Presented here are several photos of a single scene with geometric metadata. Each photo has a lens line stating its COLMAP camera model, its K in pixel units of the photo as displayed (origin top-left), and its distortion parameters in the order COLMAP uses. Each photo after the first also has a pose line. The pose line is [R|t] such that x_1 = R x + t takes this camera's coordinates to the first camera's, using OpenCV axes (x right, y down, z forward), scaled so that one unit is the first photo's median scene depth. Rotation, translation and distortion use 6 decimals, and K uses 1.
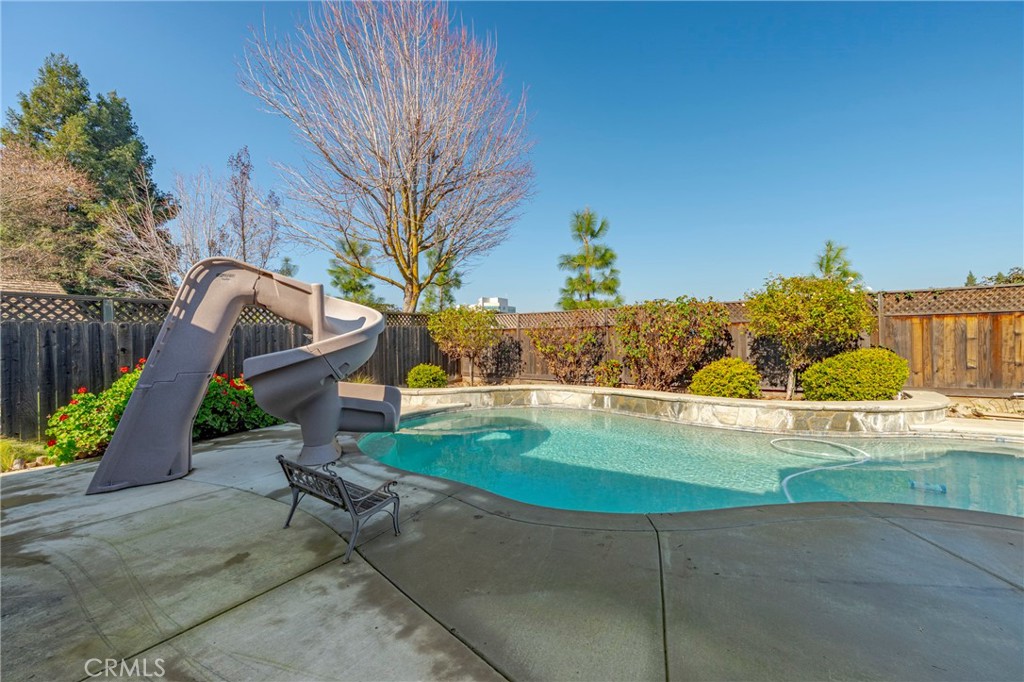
lens RADIAL K [[402.4, 0, 515.4], [0, 402.4, 338.0], [0, 0, 1]] dist [-0.001059, 0.000089]
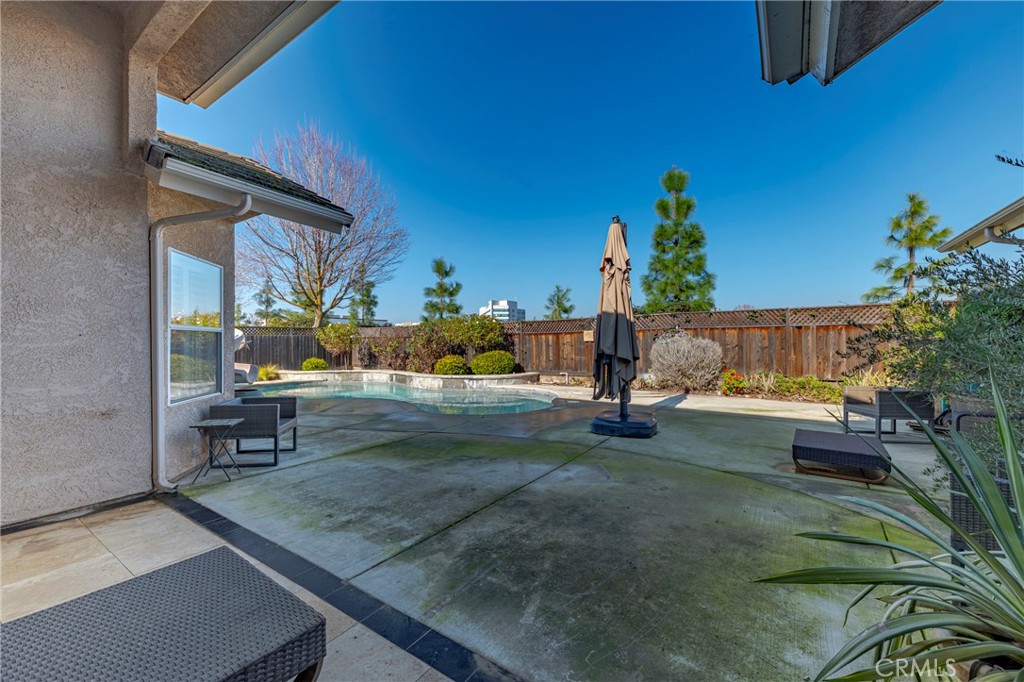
lens RADIAL K [[402.4, 0, 512.3], [0, 402.4, 339.5], [0, 0, 1]] dist [-0.001059, 0.000089]
pose [[0.998857, 0.007036, -0.047288, 0.992858], [-0.007081, 0.999975, -0.000780, -0.025459], [0.047281, 0.001114, 0.998881, -0.951851]]
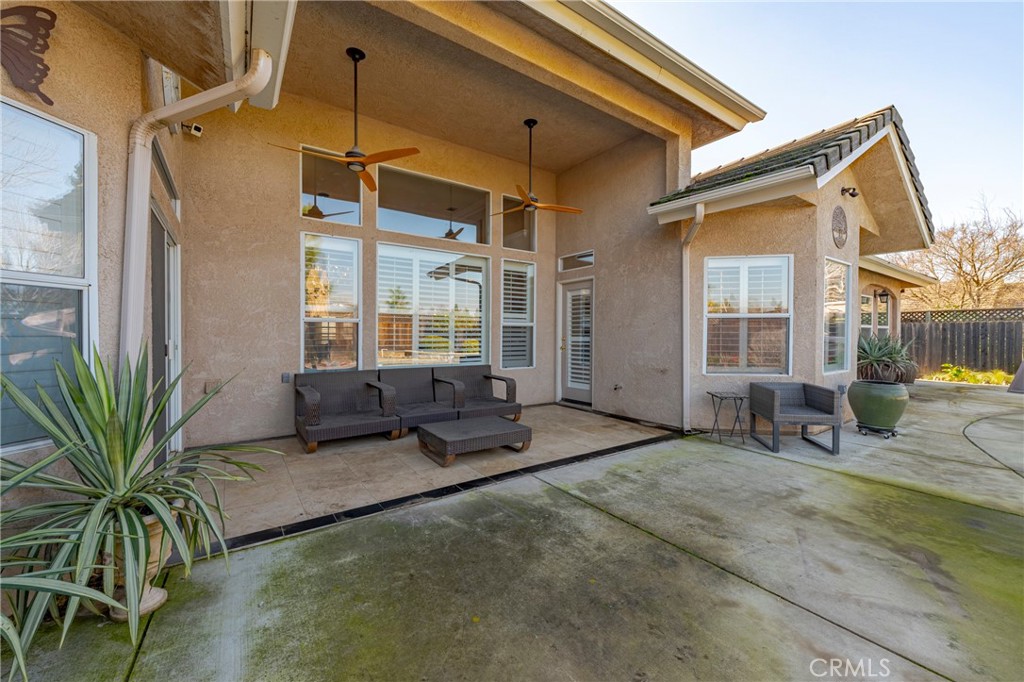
lens RADIAL K [[402.4, 0, 512.4], [0, 402.4, 340.1], [0, 0, 1]] dist [-0.001059, 0.000089]
pose [[-0.400637, 0.028809, -0.915784, 1.325944], [0.011333, 0.999585, 0.026487, -0.019247], [0.916167, 0.000233, -0.400797, -0.451331]]
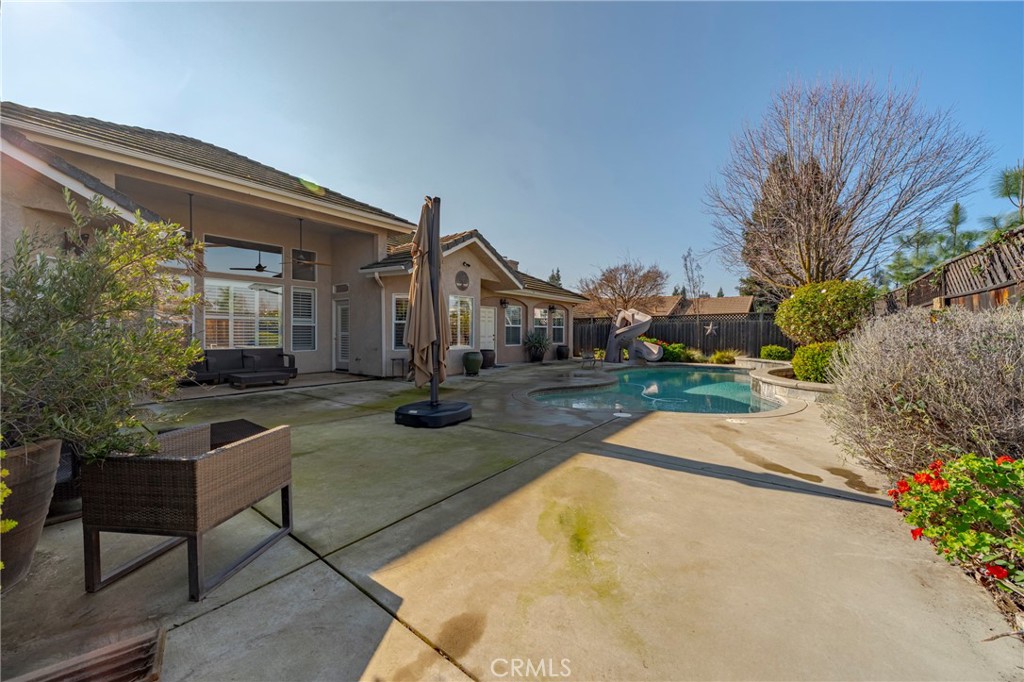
lens RADIAL K [[402.4, 0, 513.5], [0, 402.4, 343.9], [0, 0, 1]] dist [-0.001059, 0.000089]
pose [[-0.093464, 0.050674, -0.994332, 2.014401], [0.003442, 0.998714, 0.050574, -0.034059], [0.995617, 0.001304, -0.093518, 0.200895]]
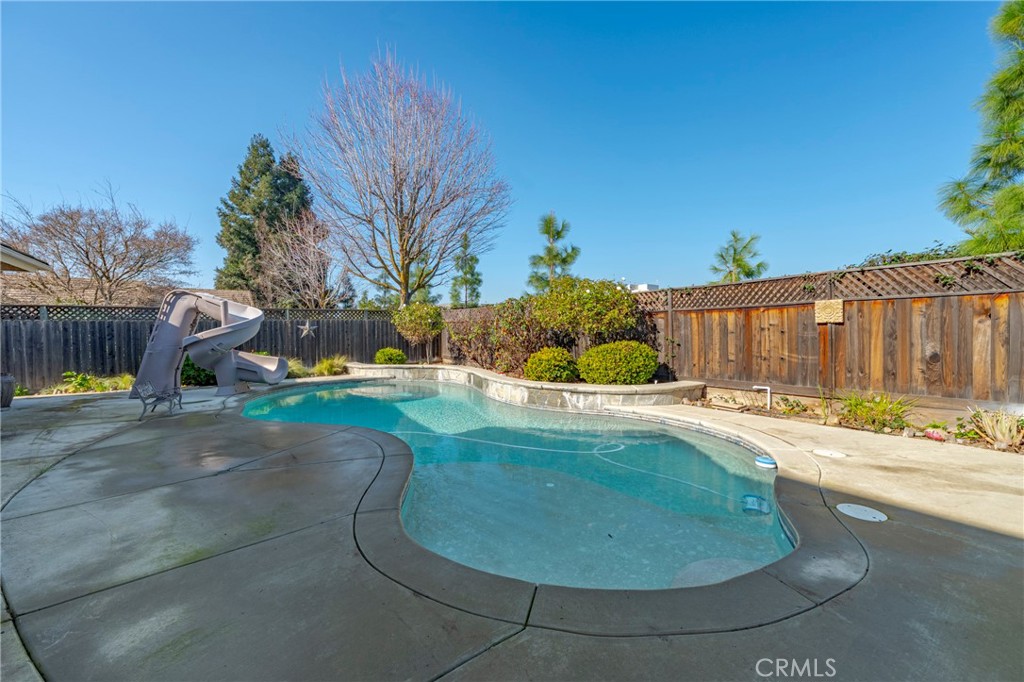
lens RADIAL K [[402.4, 0, 513.5], [0, 402.4, 341.9], [0, 0, 1]] dist [-0.001059, 0.000089]
pose [[0.928964, 0.016748, -0.369792, 0.953735], [-0.002614, 0.999248, 0.038690, -0.012343], [0.370162, -0.034975, 0.928309, -0.158979]]
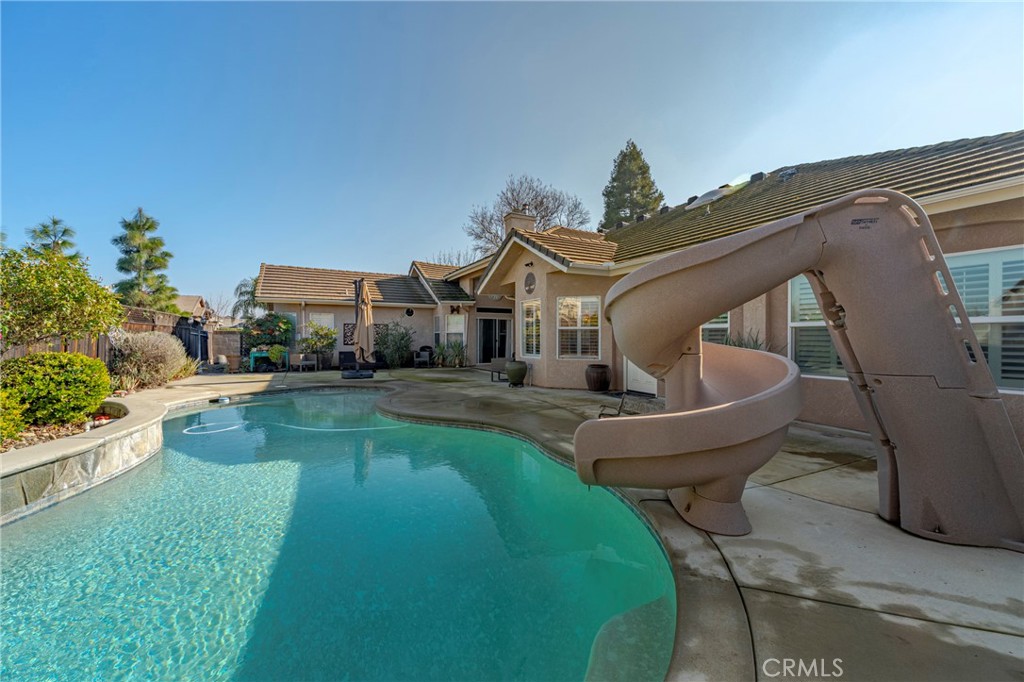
lens RADIAL K [[402.4, 0, 516.2], [0, 402.4, 342.6], [0, 0, 1]] dist [-0.001059, 0.000089]
pose [[-0.863050, 0.027597, 0.504365, -0.428809], [0.028389, 0.999578, -0.006116, 0.028352], [-0.504321, 0.009040, -0.863469, 1.231747]]
